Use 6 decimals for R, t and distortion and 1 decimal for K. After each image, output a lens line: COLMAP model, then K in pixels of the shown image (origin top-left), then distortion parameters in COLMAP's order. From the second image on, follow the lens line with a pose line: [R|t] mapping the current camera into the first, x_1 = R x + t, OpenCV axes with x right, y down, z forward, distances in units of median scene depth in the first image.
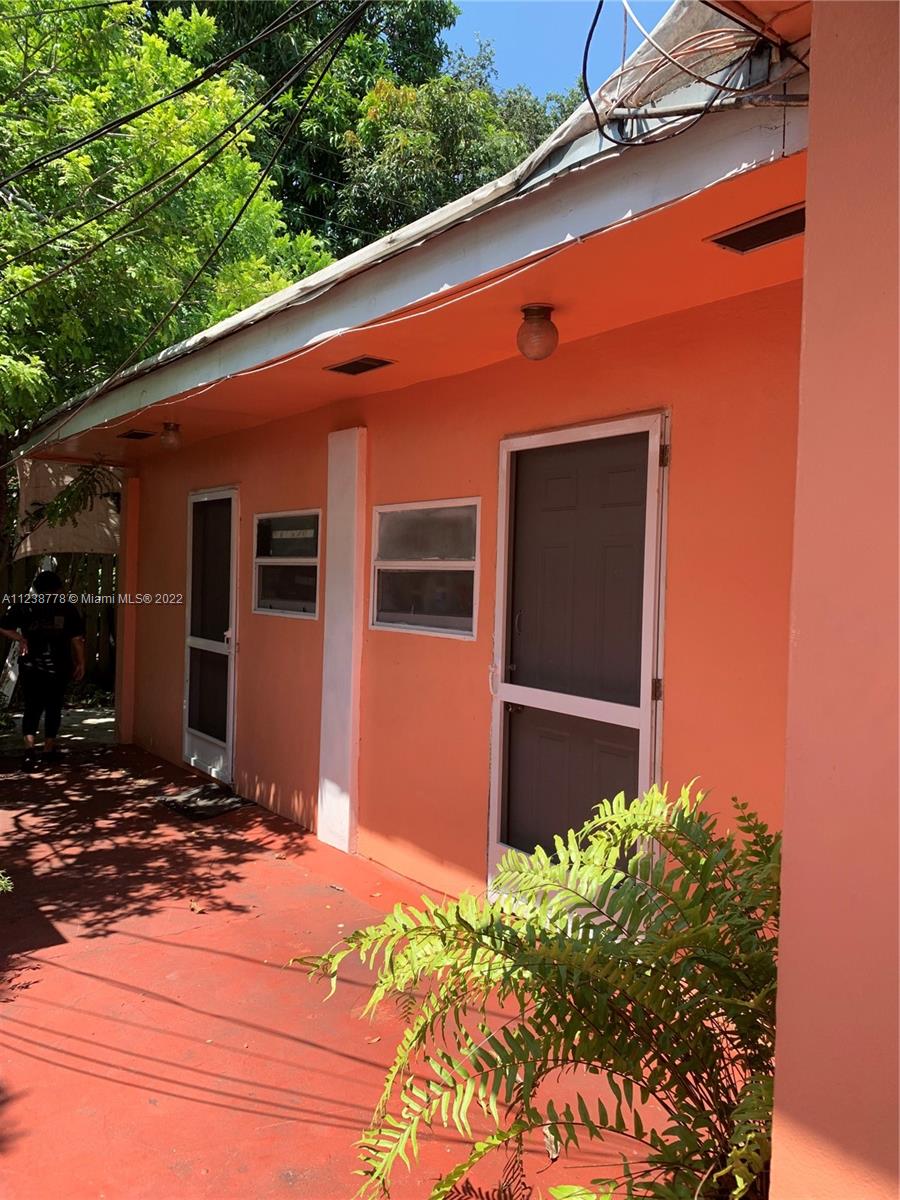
lens RADIAL K [[902.5, 0, 450.0], [0, 902.5, 600.0], [0, 0, 1]] dist [0.011936, -0.000262]
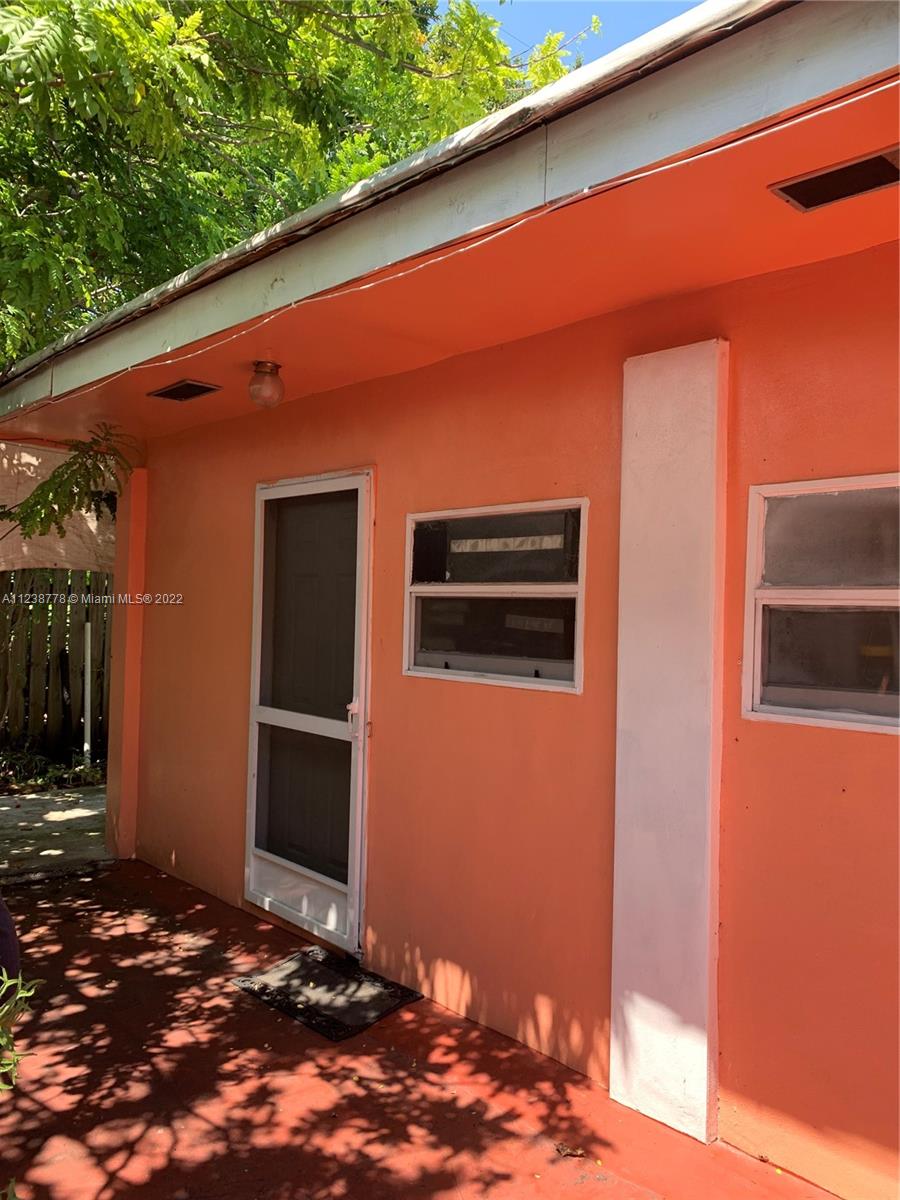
lens RADIAL K [[916.2, 0, 452.5], [0, 916.2, 601.7], [0, 0, 1]] dist [0.105766, -0.211737]
pose [[0.994522, -0.009319, 0.104110, -0.247412], [0.011763, 0.999669, -0.022881, -0.020170], [-0.103862, 0.023980, 0.994303, 0.371611]]
